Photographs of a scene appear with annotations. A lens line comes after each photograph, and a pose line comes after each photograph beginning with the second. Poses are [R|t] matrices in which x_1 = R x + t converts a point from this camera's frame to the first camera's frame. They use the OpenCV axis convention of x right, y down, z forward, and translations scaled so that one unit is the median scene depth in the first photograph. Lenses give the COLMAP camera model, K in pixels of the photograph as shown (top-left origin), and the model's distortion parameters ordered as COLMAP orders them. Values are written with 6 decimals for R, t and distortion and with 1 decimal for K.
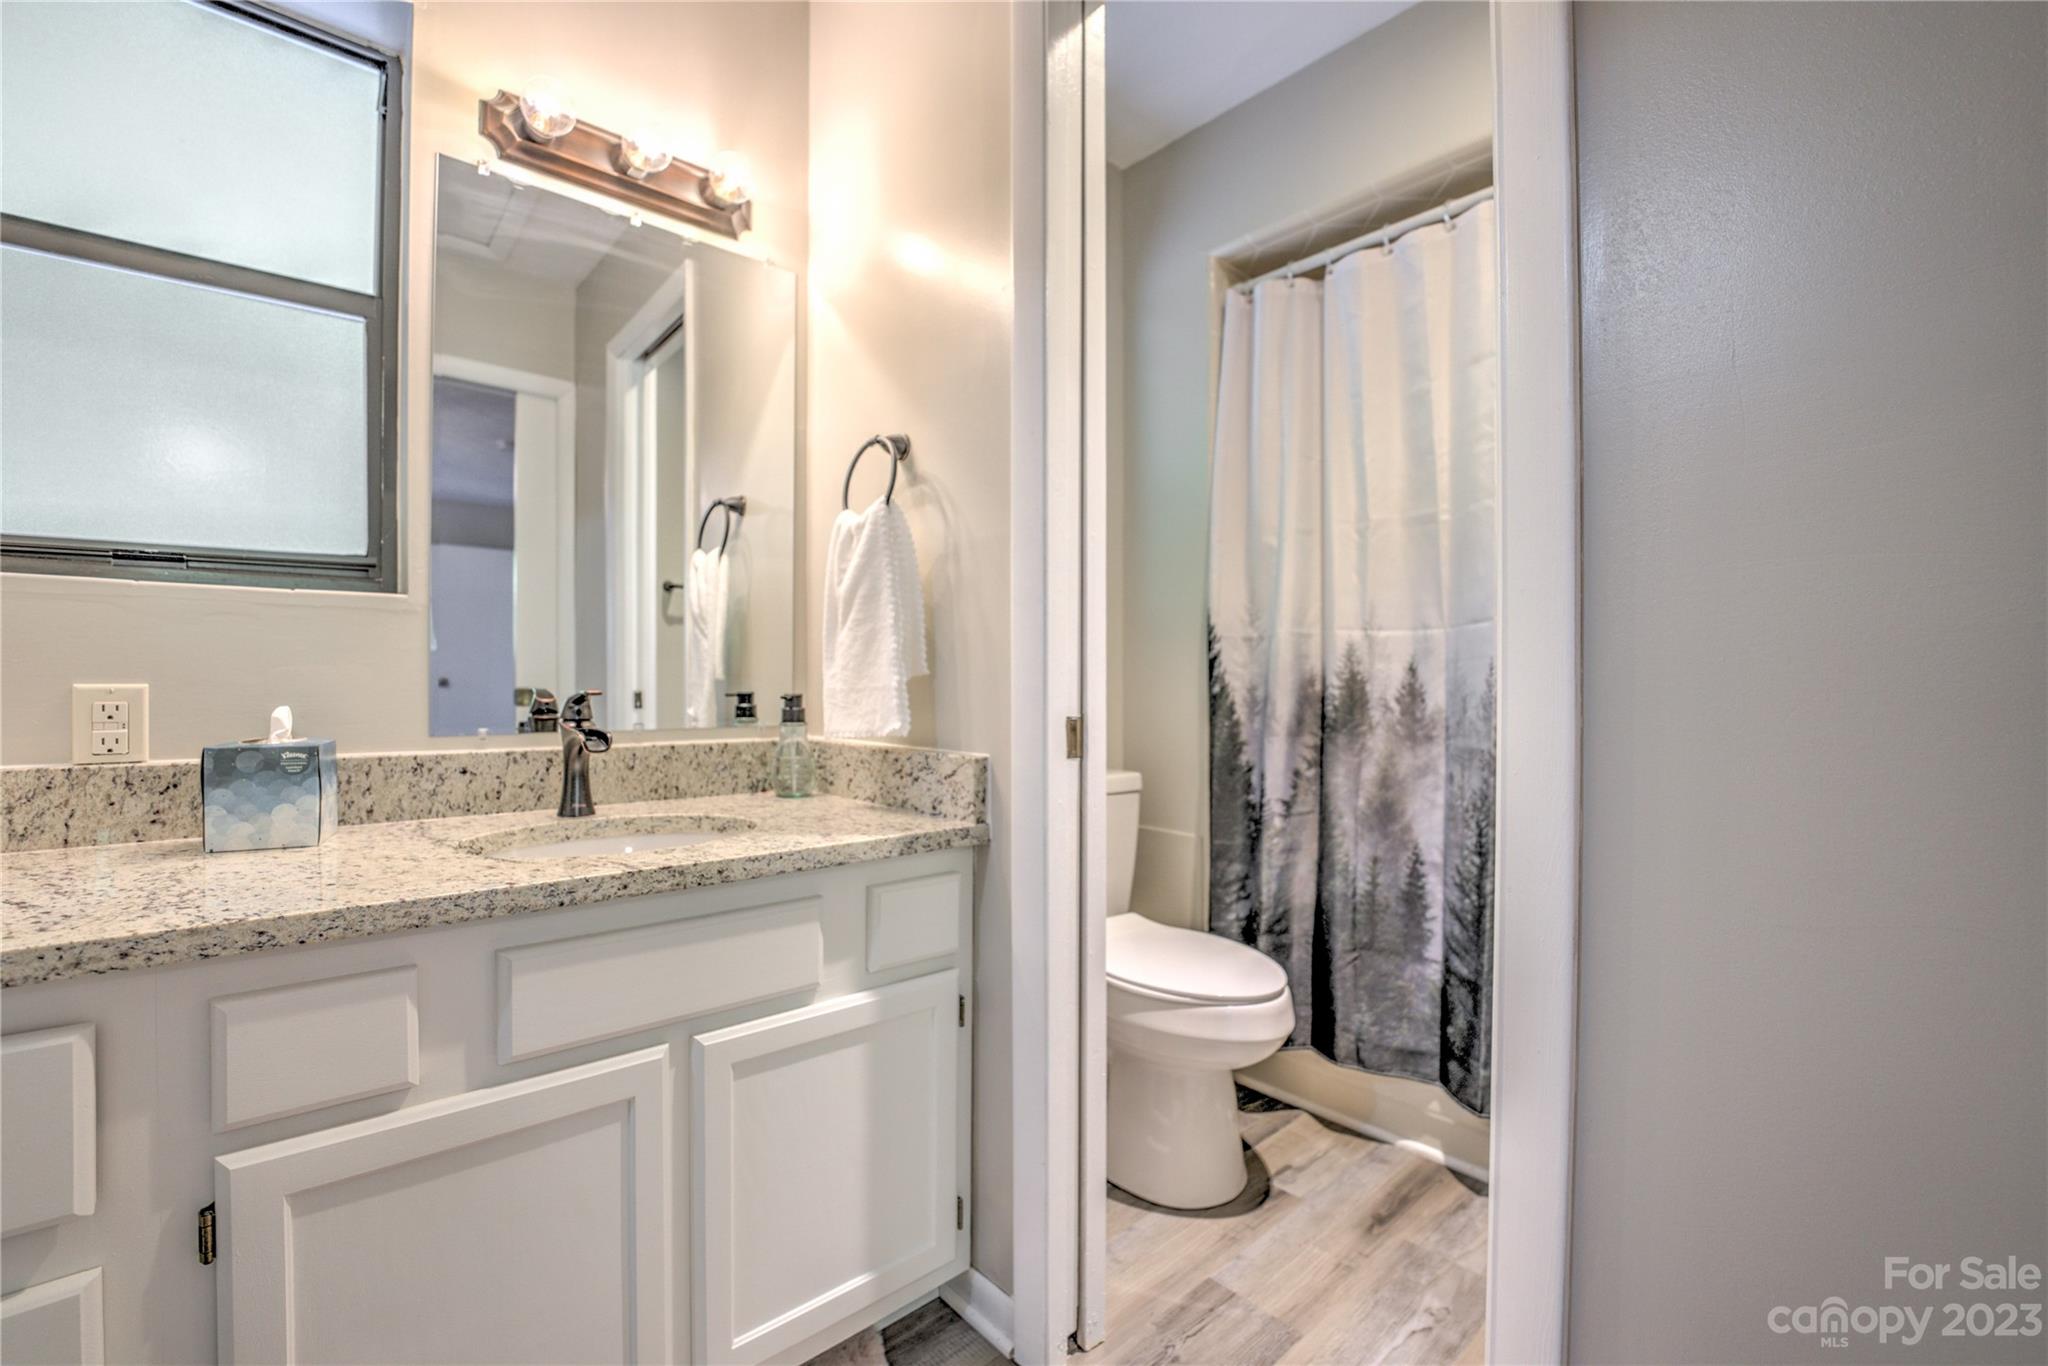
lens RADIAL K [[839.8, 0, 1024.9], [0, 839.8, 677.6], [0, 0, 1]] dist [-0.025677, 0.000300]
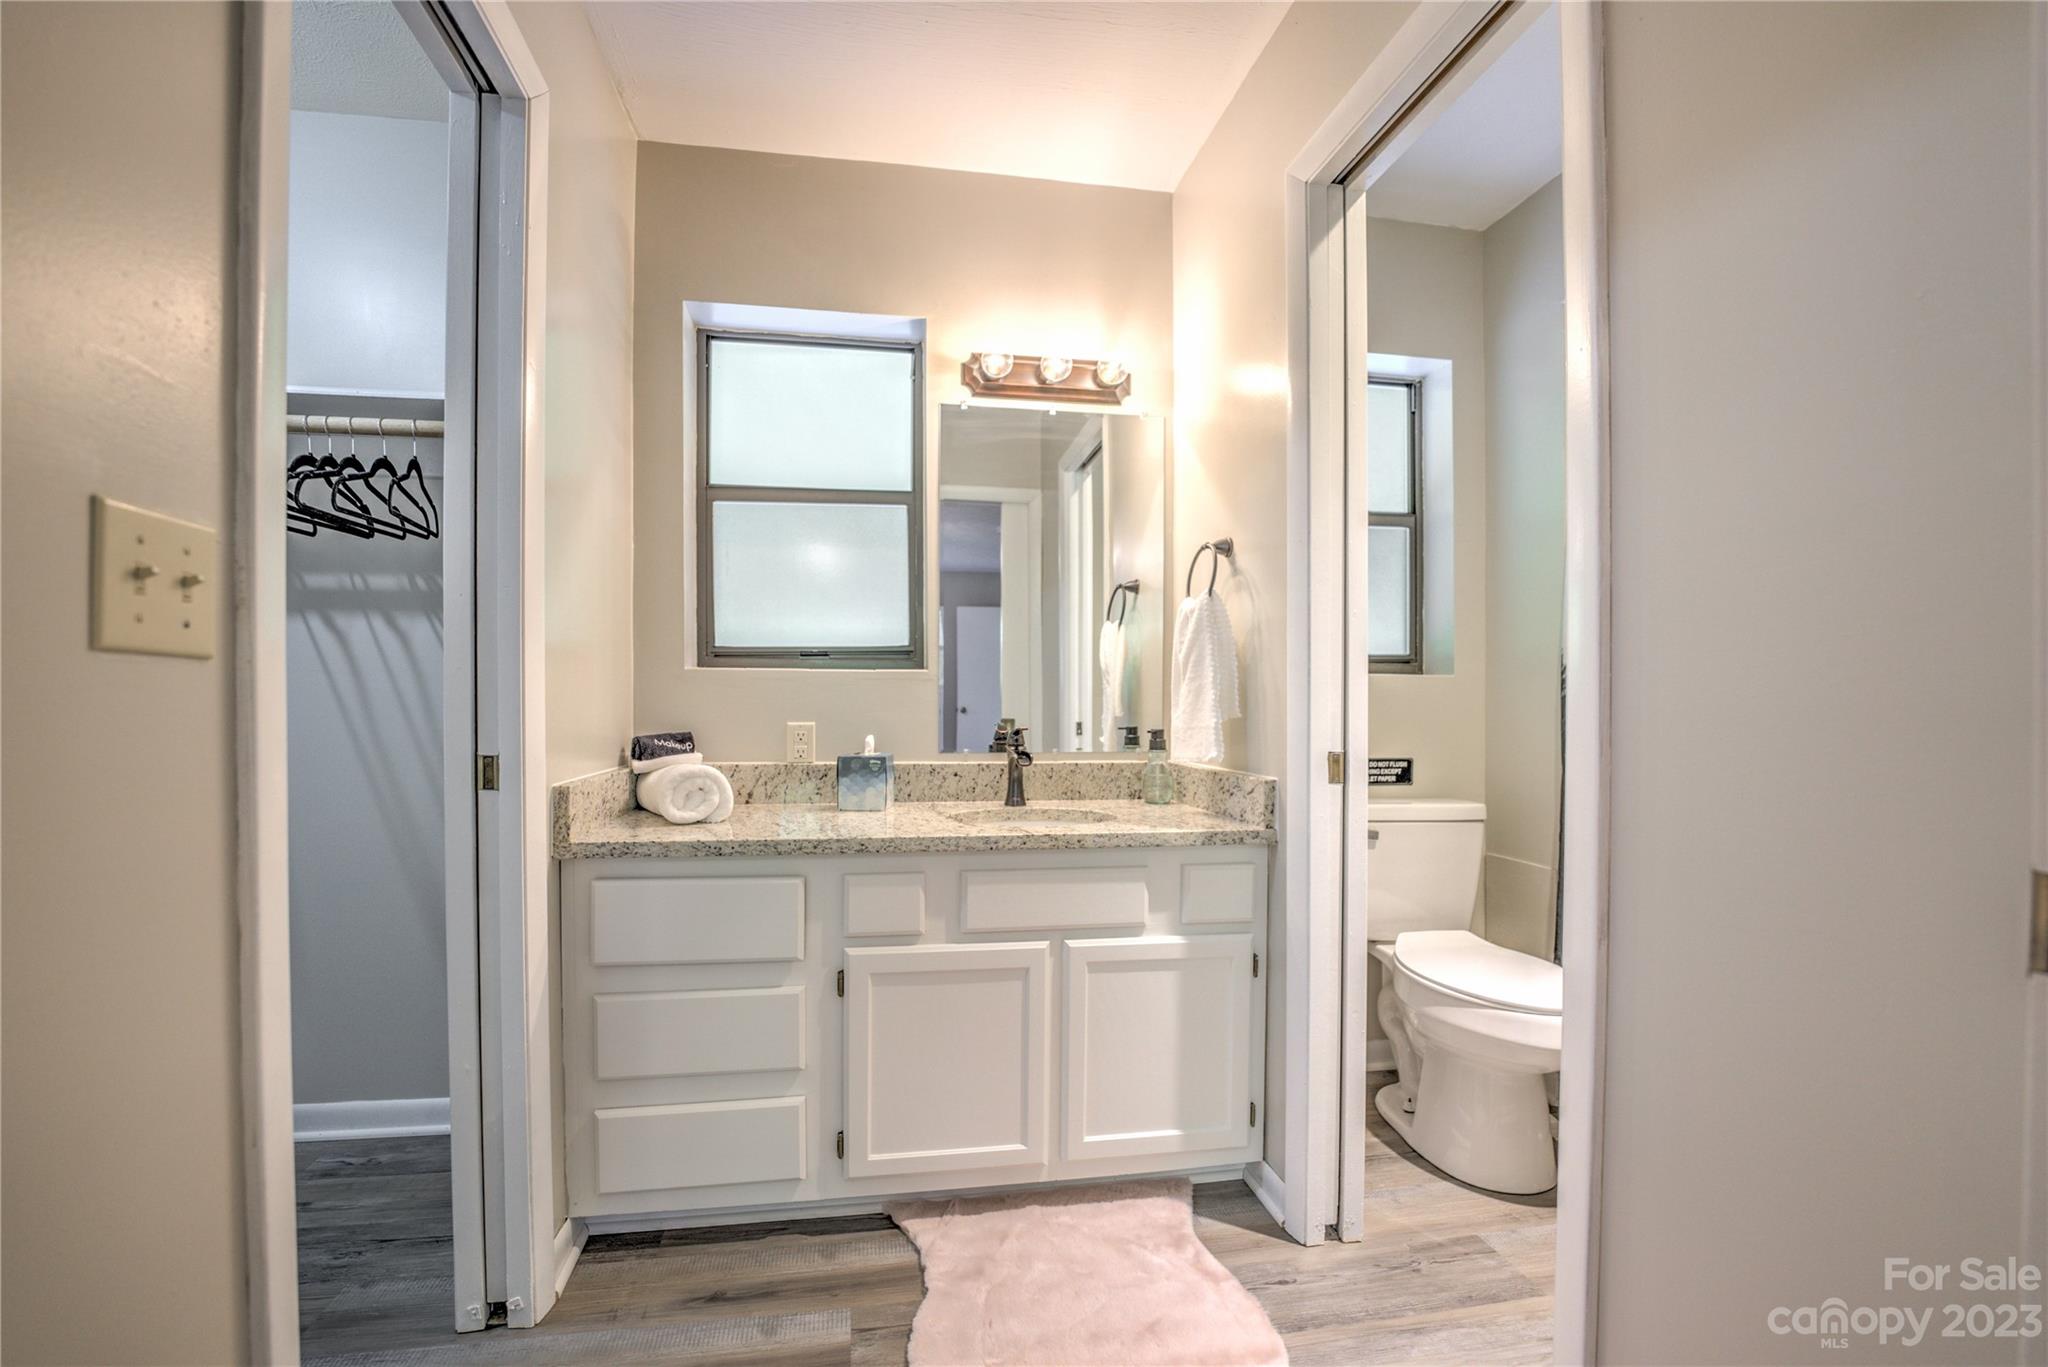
lens RADIAL K [[851.4, 0, 1050.4], [0, 851.4, 691.2], [0, 0, 1]] dist [-0.016726, 0.000117]
pose [[0.867344, -0.006588, -0.497666, 0.326129], [0.001381, 0.999940, -0.010830, -0.034345], [0.497708, 0.008706, 0.867301, -0.372268]]
